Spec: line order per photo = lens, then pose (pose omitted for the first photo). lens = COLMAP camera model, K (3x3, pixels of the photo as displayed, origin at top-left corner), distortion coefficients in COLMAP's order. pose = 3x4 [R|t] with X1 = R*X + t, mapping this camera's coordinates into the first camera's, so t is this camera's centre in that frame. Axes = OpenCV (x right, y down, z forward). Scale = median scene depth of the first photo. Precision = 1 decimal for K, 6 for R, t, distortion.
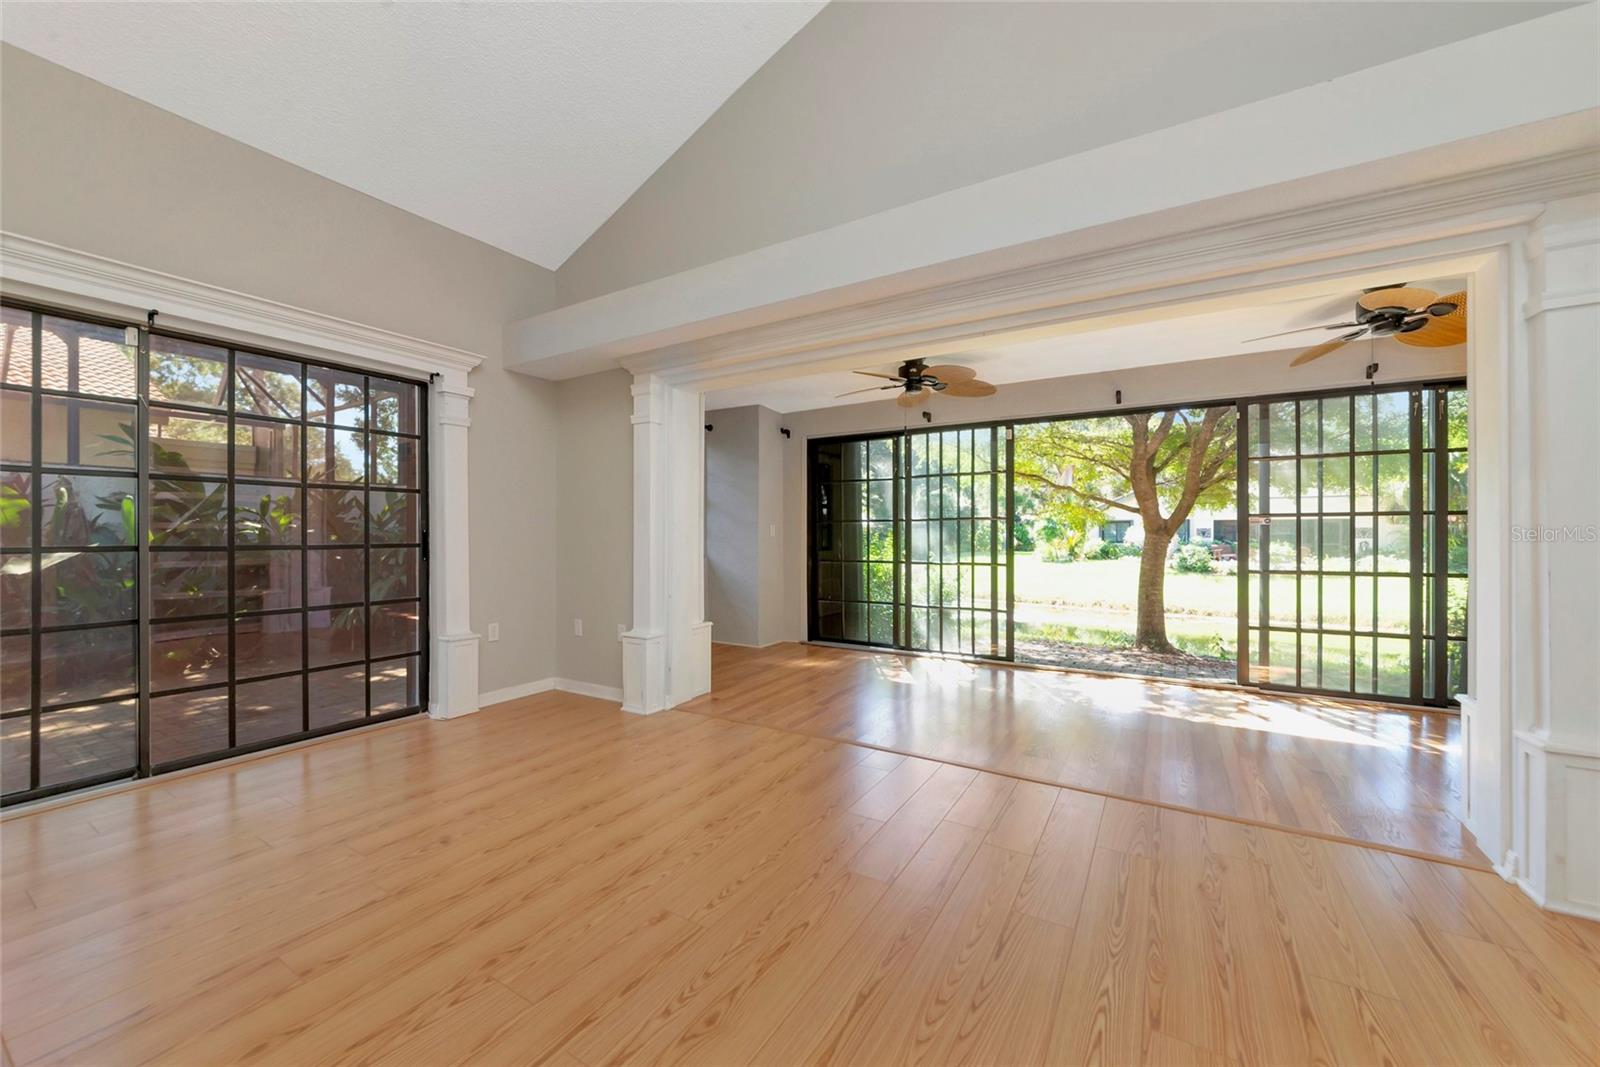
lens RADIAL K [[601.1, 0, 800.0], [0, 601.1, 533.5], [0, 0, 1]] dist [-0.001453, -0.000091]
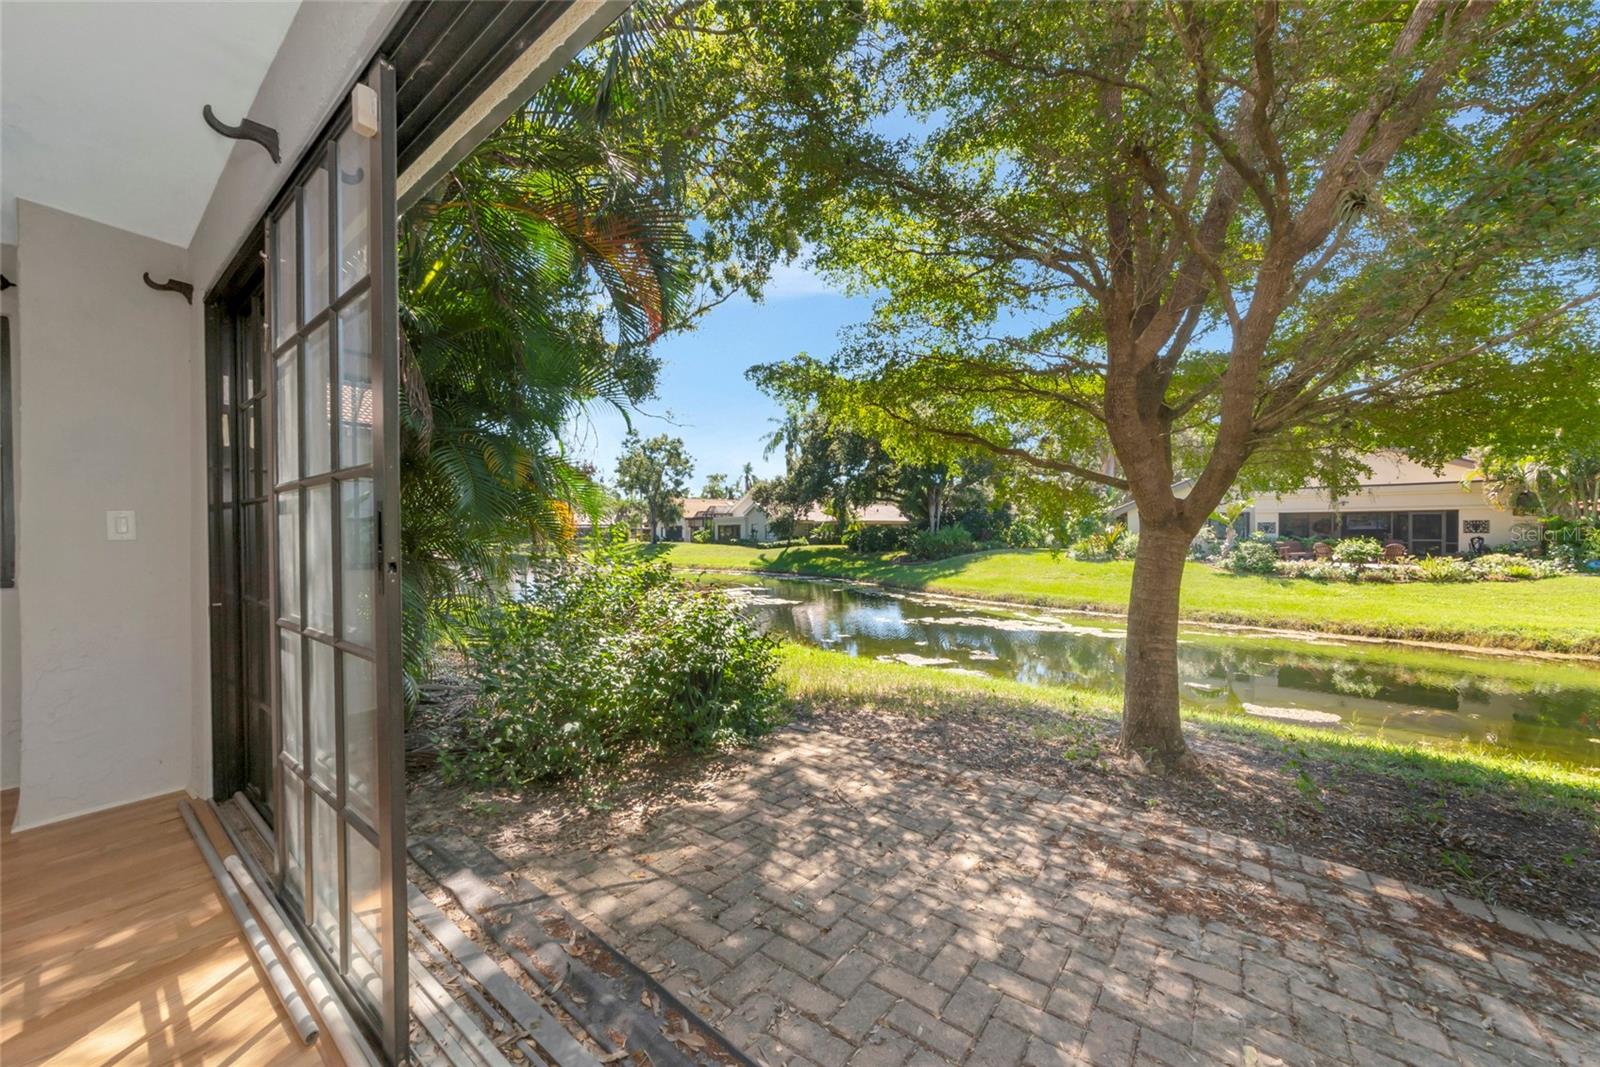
lens RADIAL K [[571.9, 0, 796.2], [0, 571.9, 539.6], [0, 0, 1]] dist [-0.003195, -0.000185]
pose [[0.995096, -0.001730, -0.098897, 0.333804], [0.003427, 0.999850, 0.016988, 0.000275], [0.098852, -0.017243, 0.994953, 0.488962]]
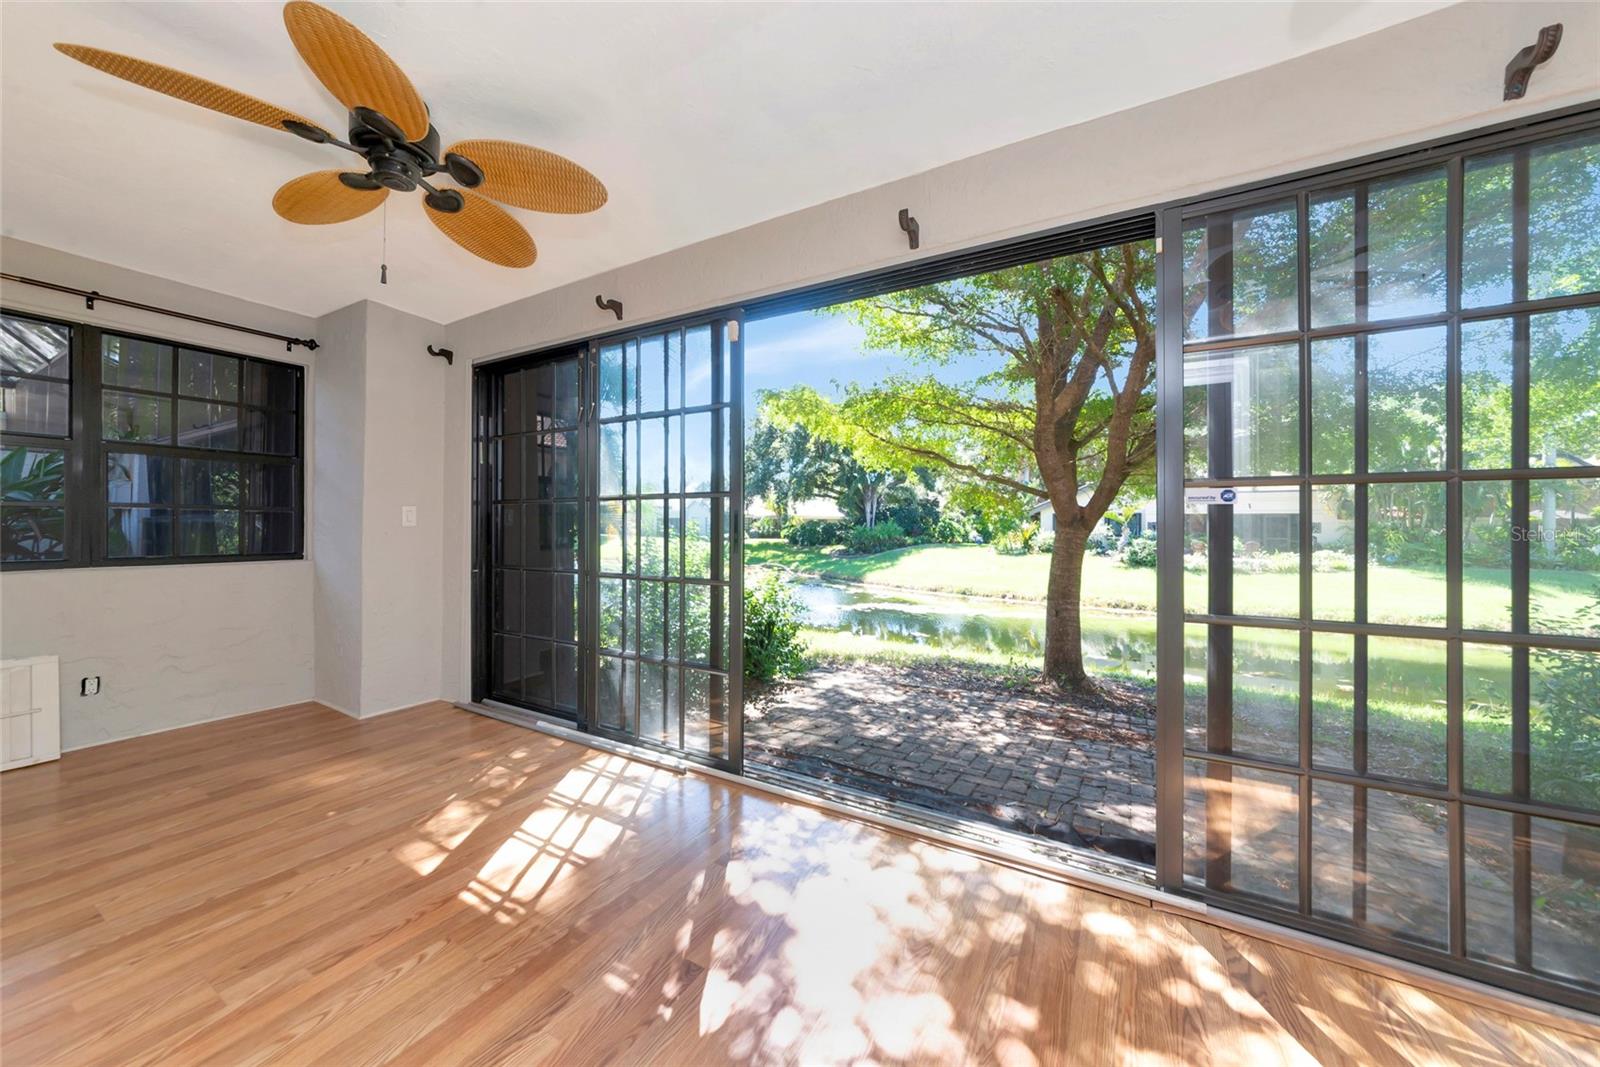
lens RADIAL K [[569.1, 0, 801.0], [0, 569.1, 524.6], [0, 0, 1]] dist [-0.000723, -0.000056]
pose [[0.999509, 0.008041, 0.030285, 0.241687], [-0.008060, 0.999967, 0.000503, 0.000153], [-0.030280, -0.000747, 0.999541, 0.314603]]
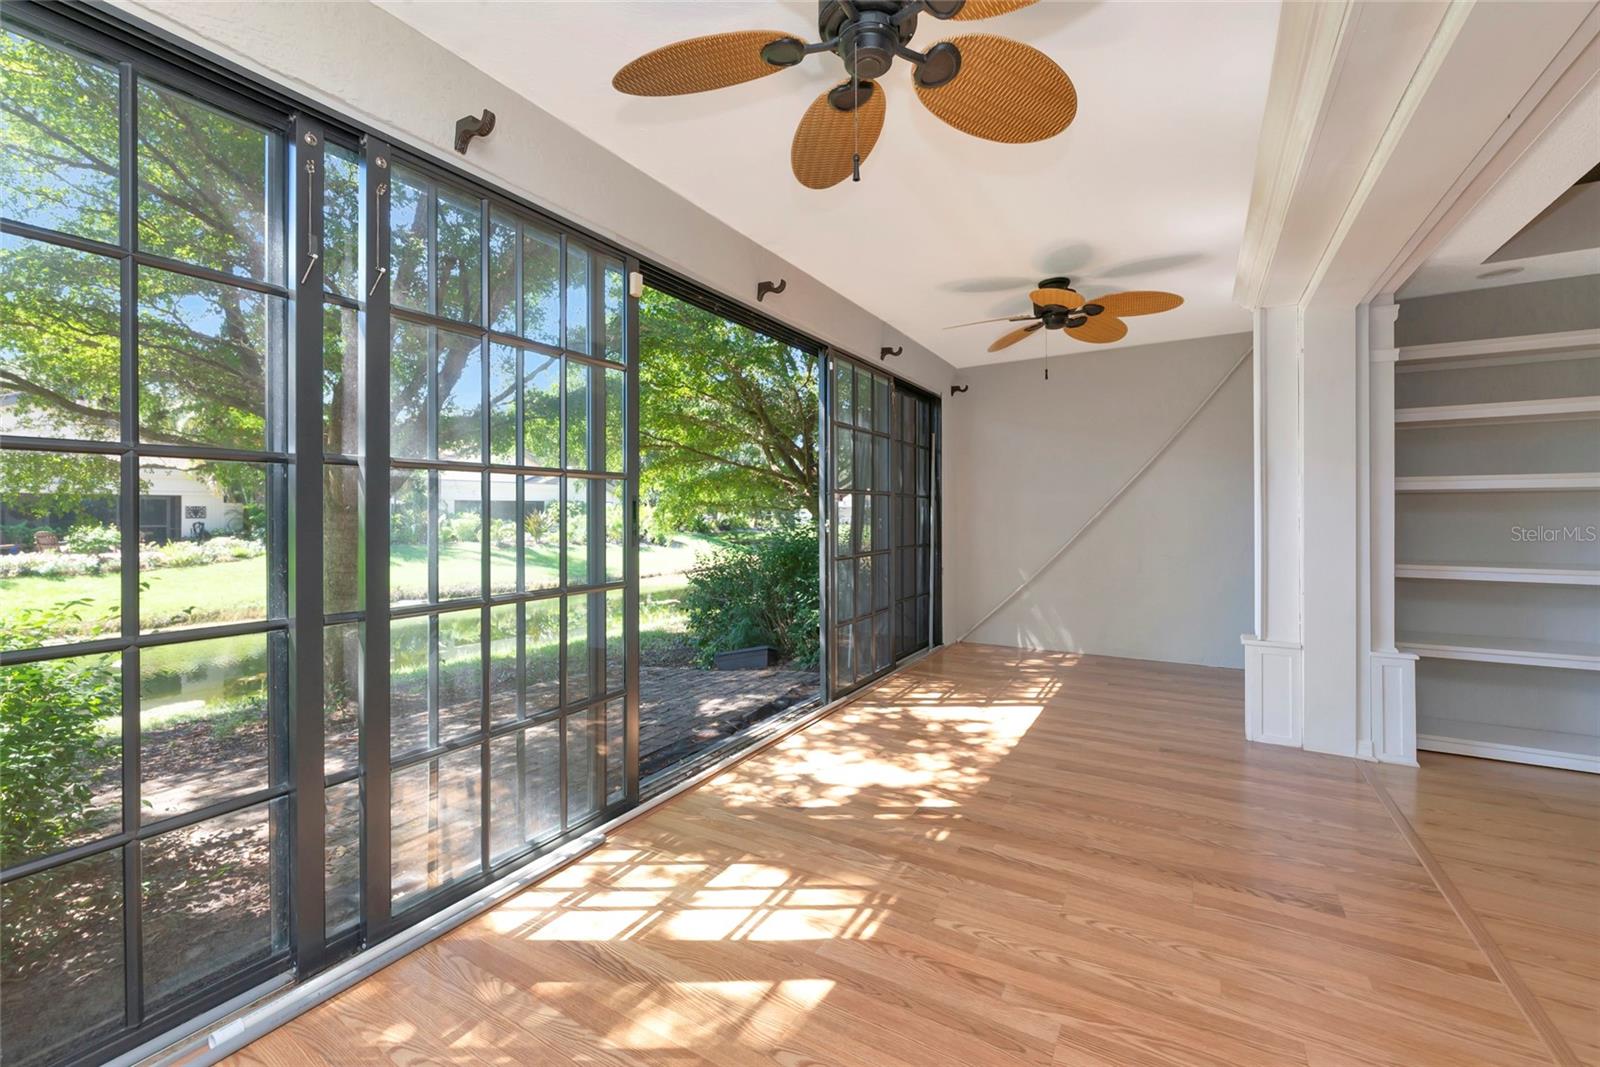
lens RADIAL K [[671.4, 0, 800.0], [0, 671.4, 533.5], [0, 0, 1]] dist [-0.000499, -0.000278]
pose [[-0.020953, -0.031248, 0.999292, -0.086774], [0.001239, 0.999510, 0.031281, 0.000867], [-0.999780, 0.001893, -0.020904, 0.552369]]
